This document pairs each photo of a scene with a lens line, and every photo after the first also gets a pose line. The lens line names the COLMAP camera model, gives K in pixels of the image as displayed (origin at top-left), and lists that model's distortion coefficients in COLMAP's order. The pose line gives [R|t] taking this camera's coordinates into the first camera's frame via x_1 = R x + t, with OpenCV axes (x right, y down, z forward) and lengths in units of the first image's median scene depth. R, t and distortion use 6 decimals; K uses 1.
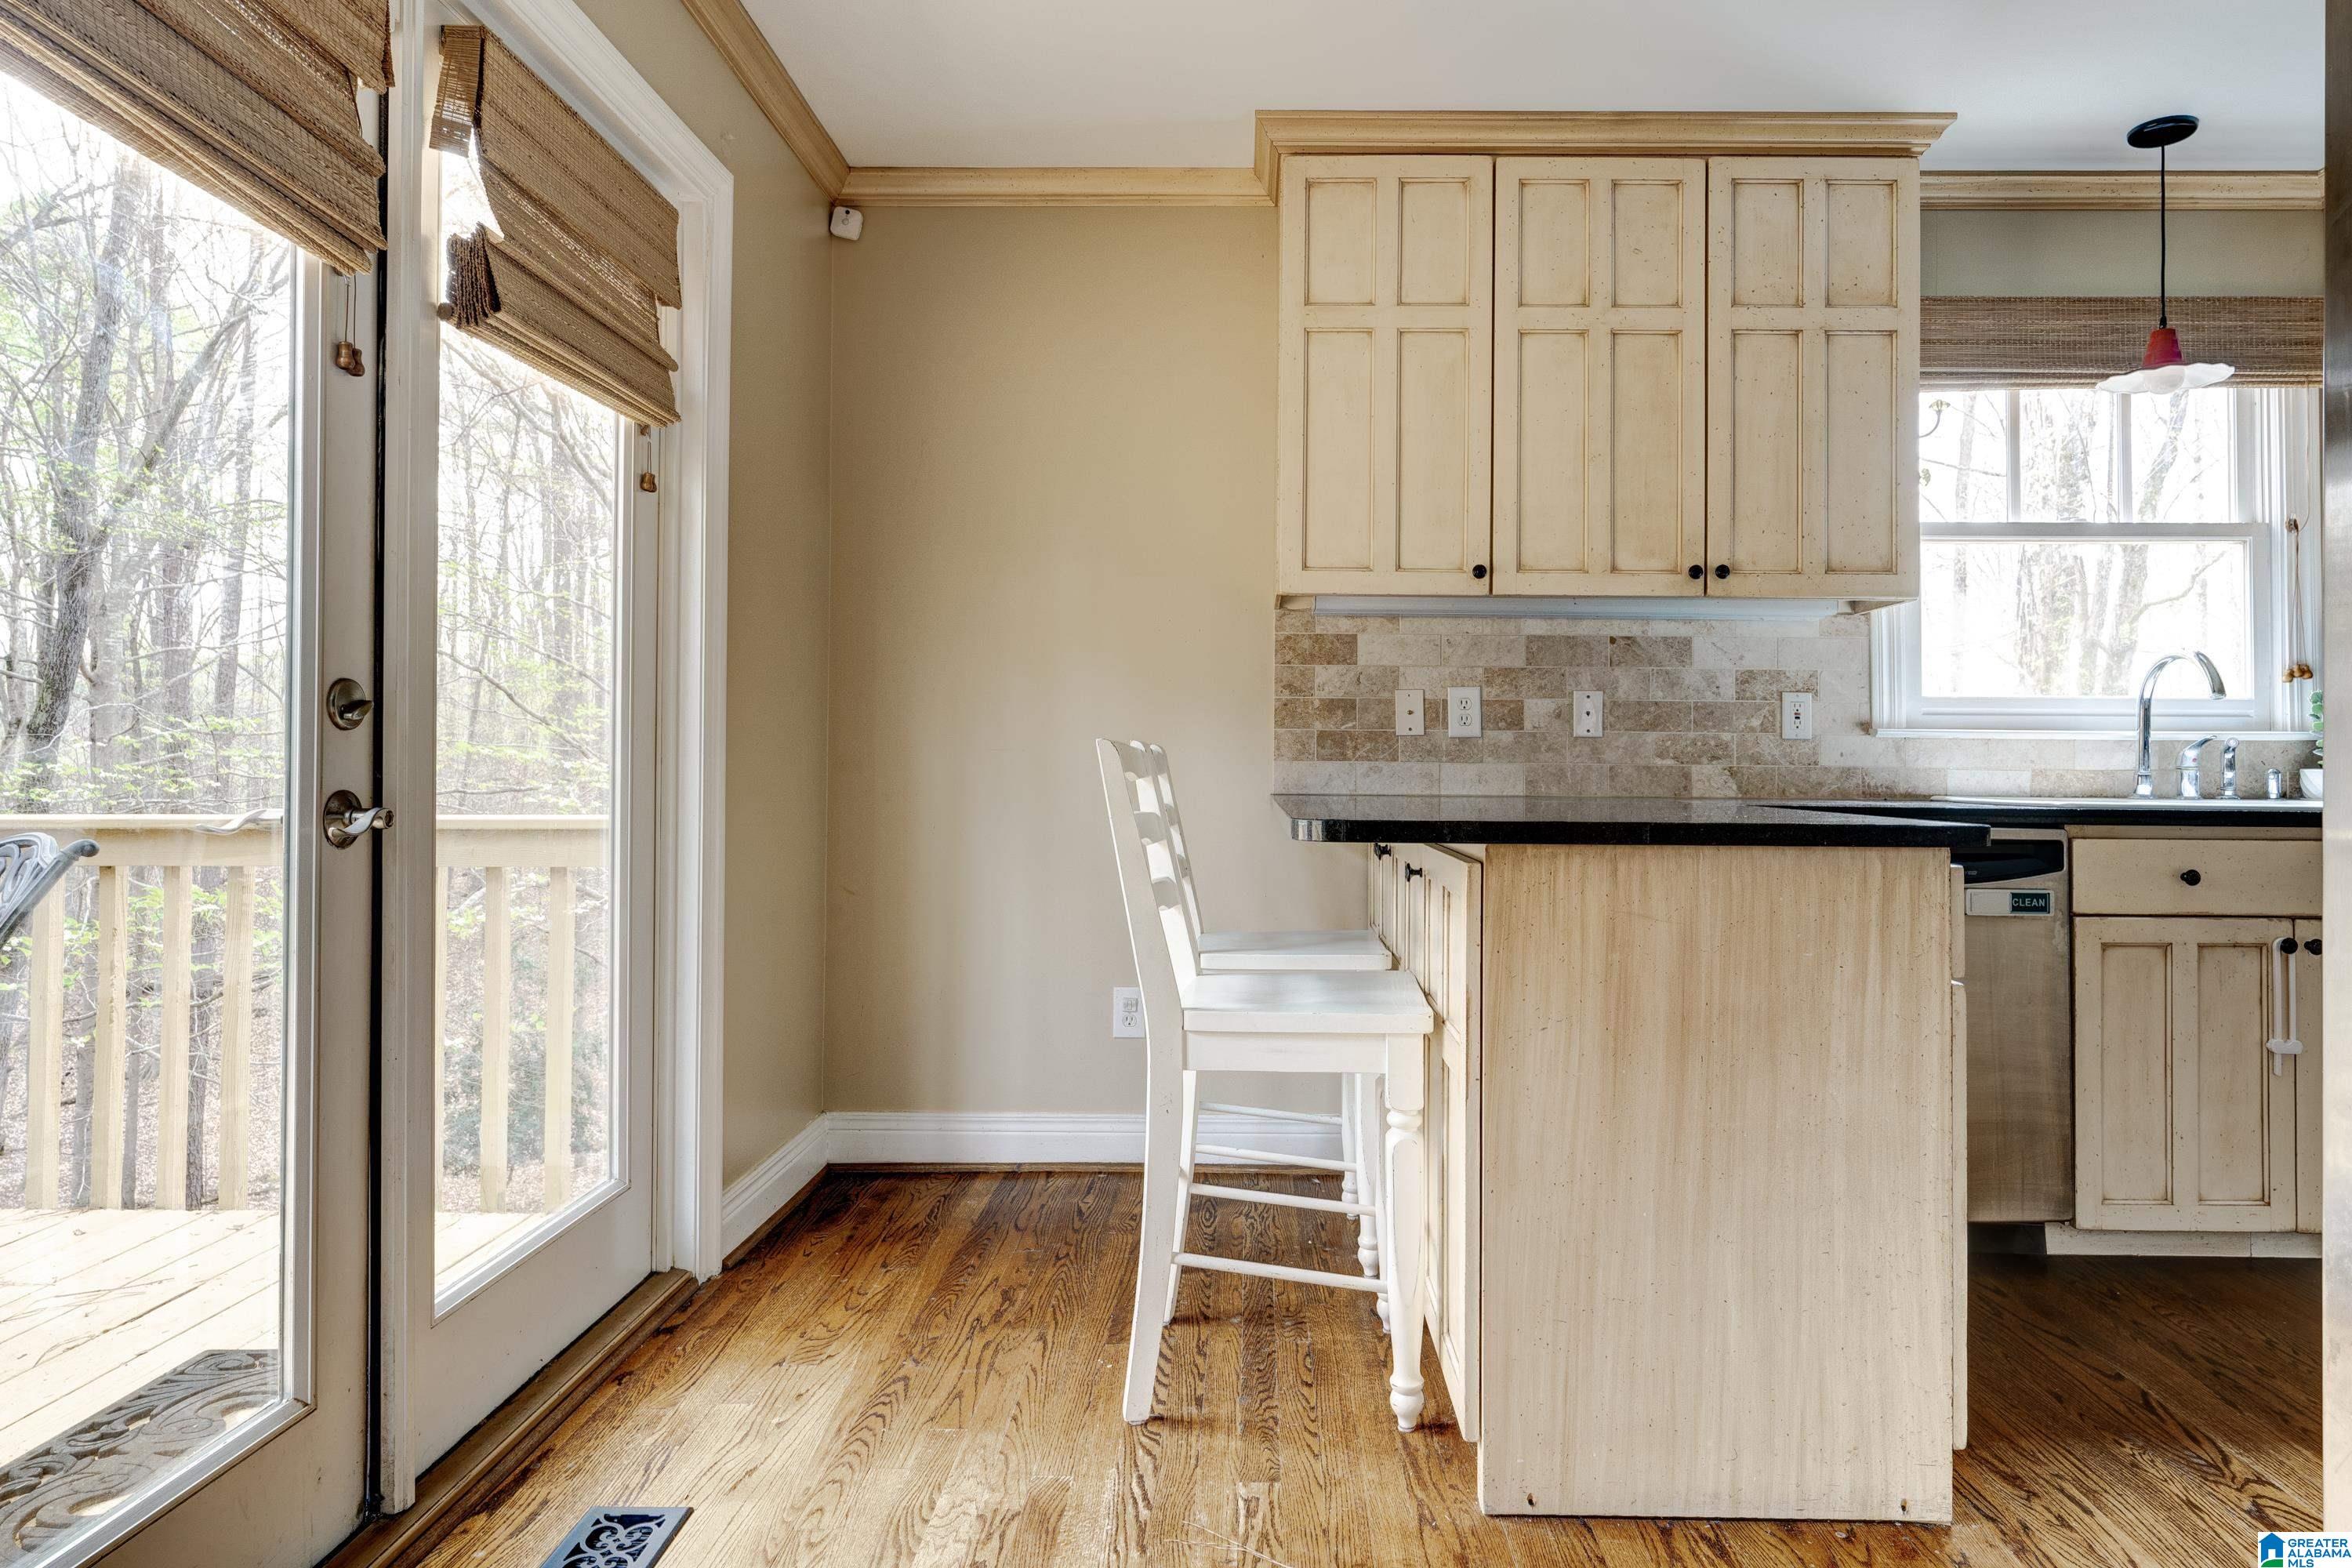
lens RADIAL K [[1418.1, 0, 1178.1], [0, 1418.1, 774.5], [0, 0, 1]] dist [0.004737, 0.001517]
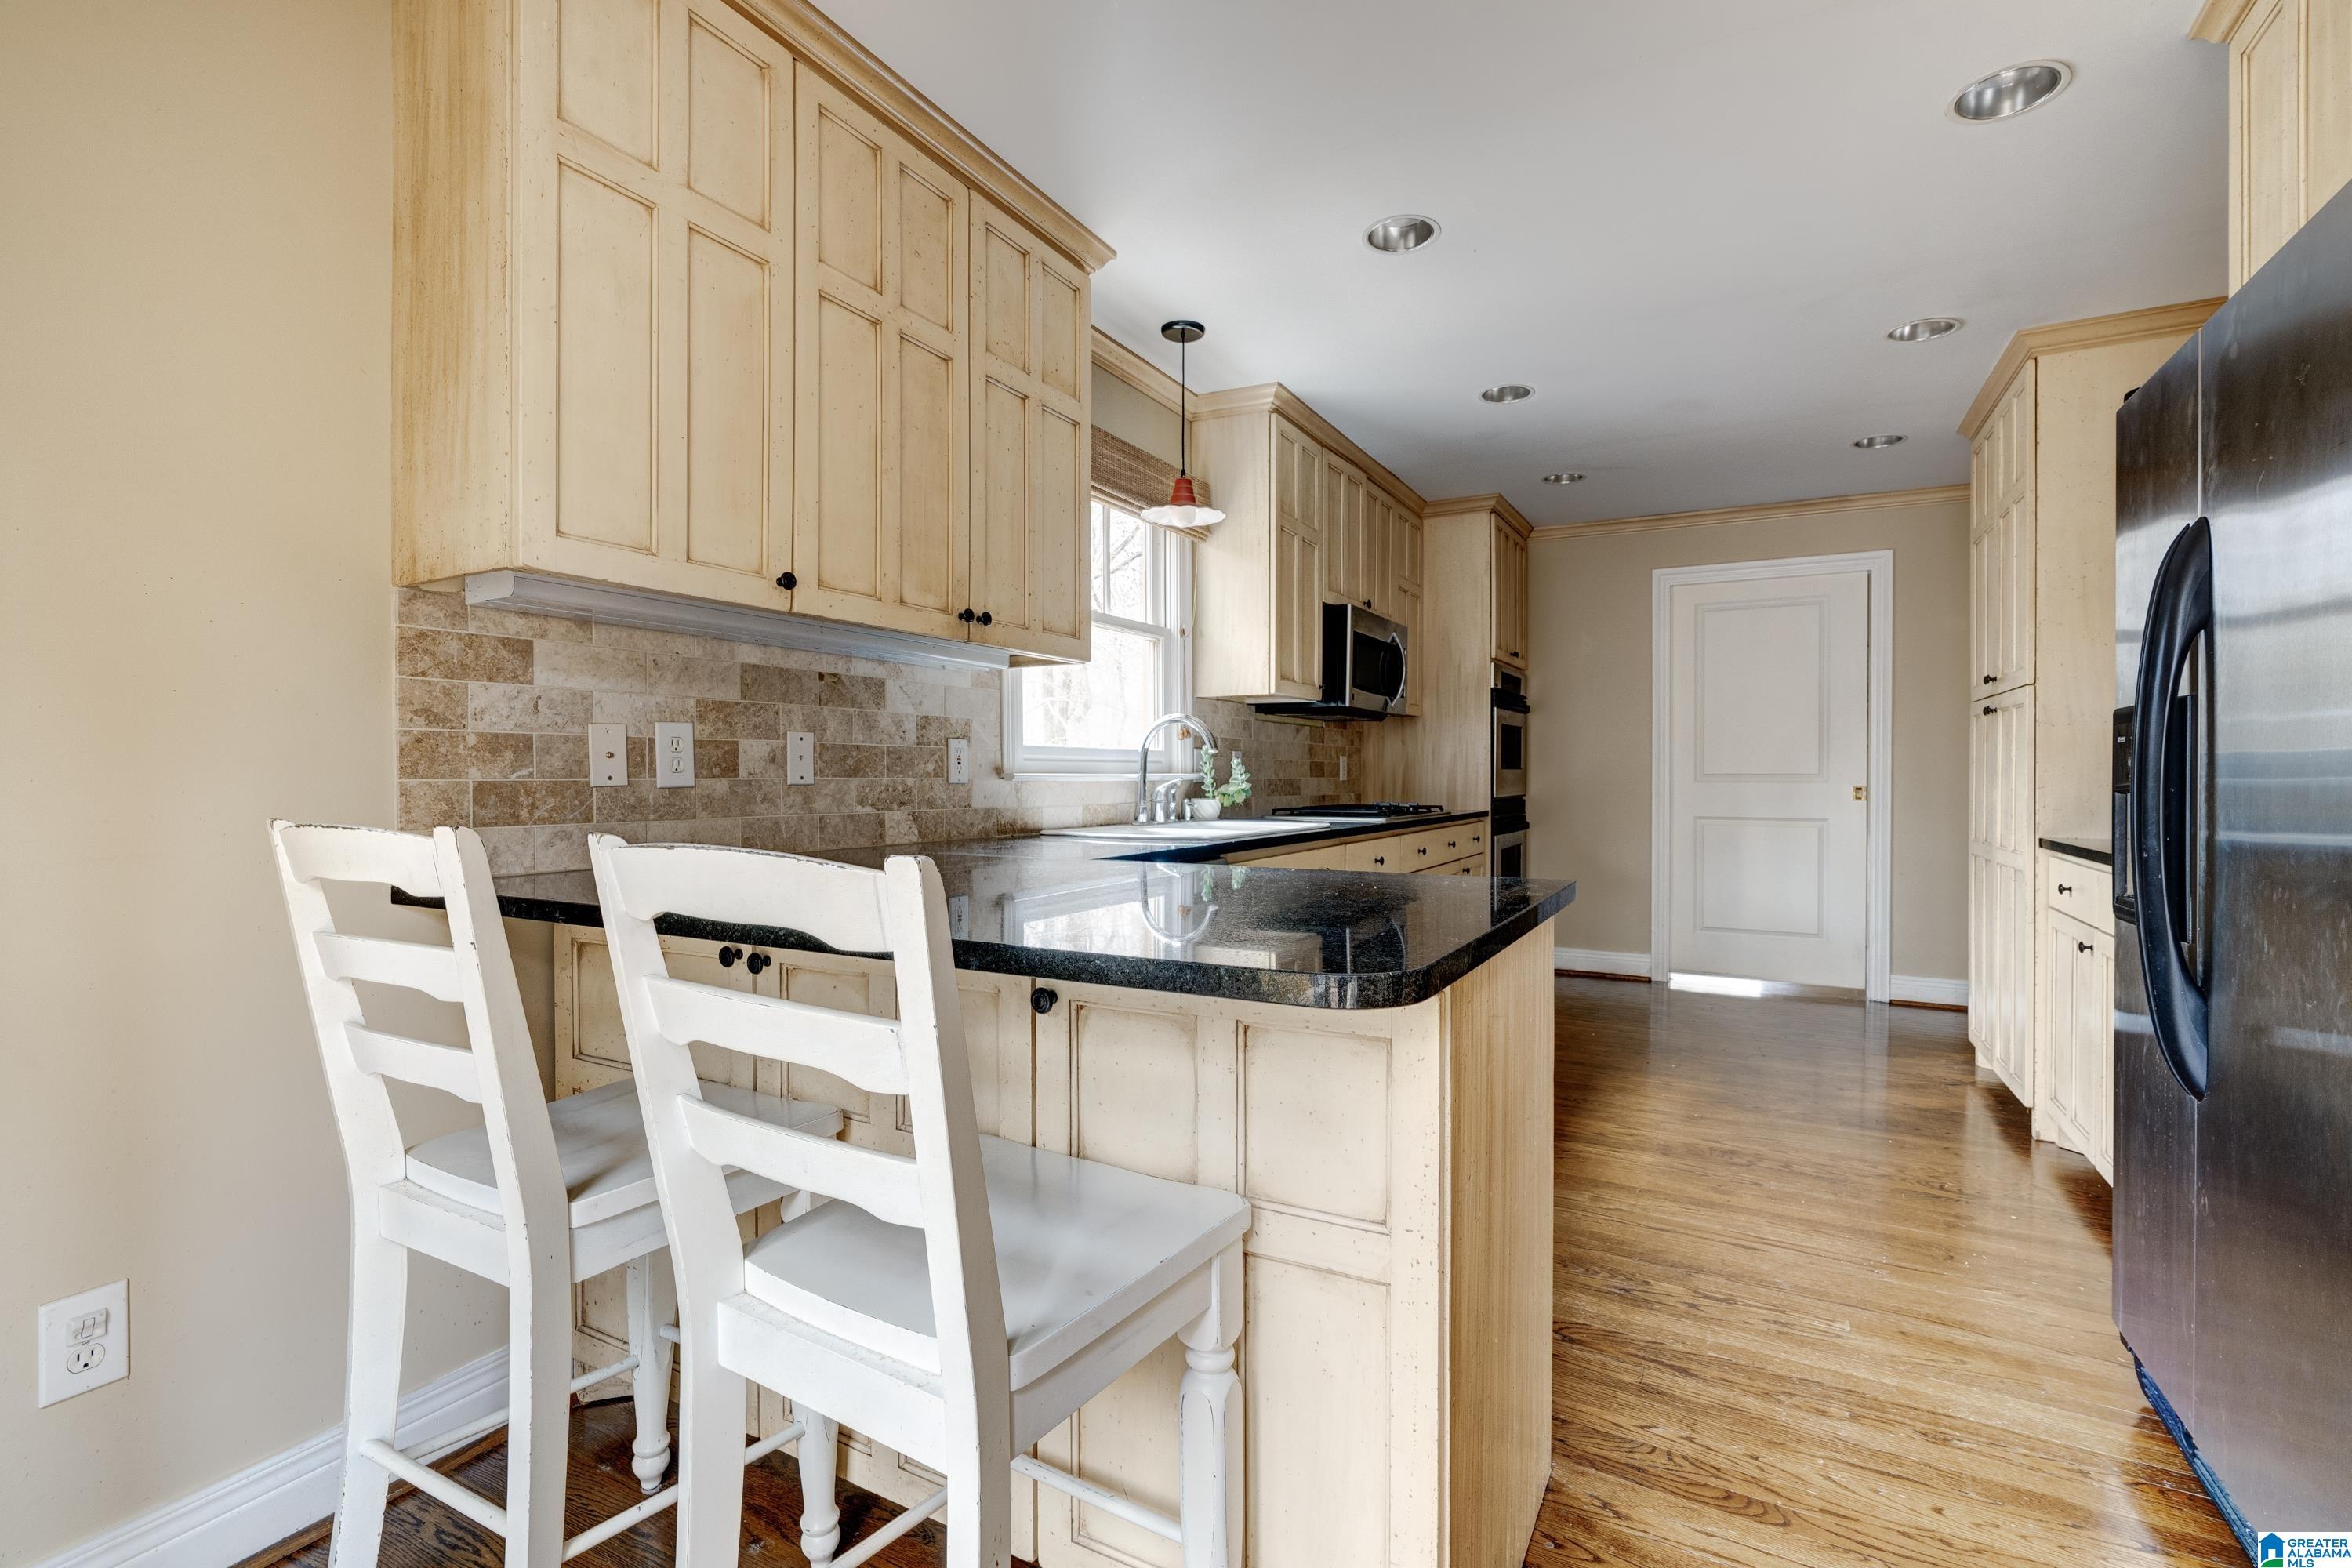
lens RADIAL K [[1072.3, 0, 1176.0], [0, 1072.3, 784.0], [0, 0, 1]] dist [-0.000330, 0.000190]
pose [[0.446867, -0.017687, 0.894425, -0.202607], [0.013717, 0.999822, 0.012918, -0.032182], [-0.894495, 0.006496, 0.447031, 0.495230]]
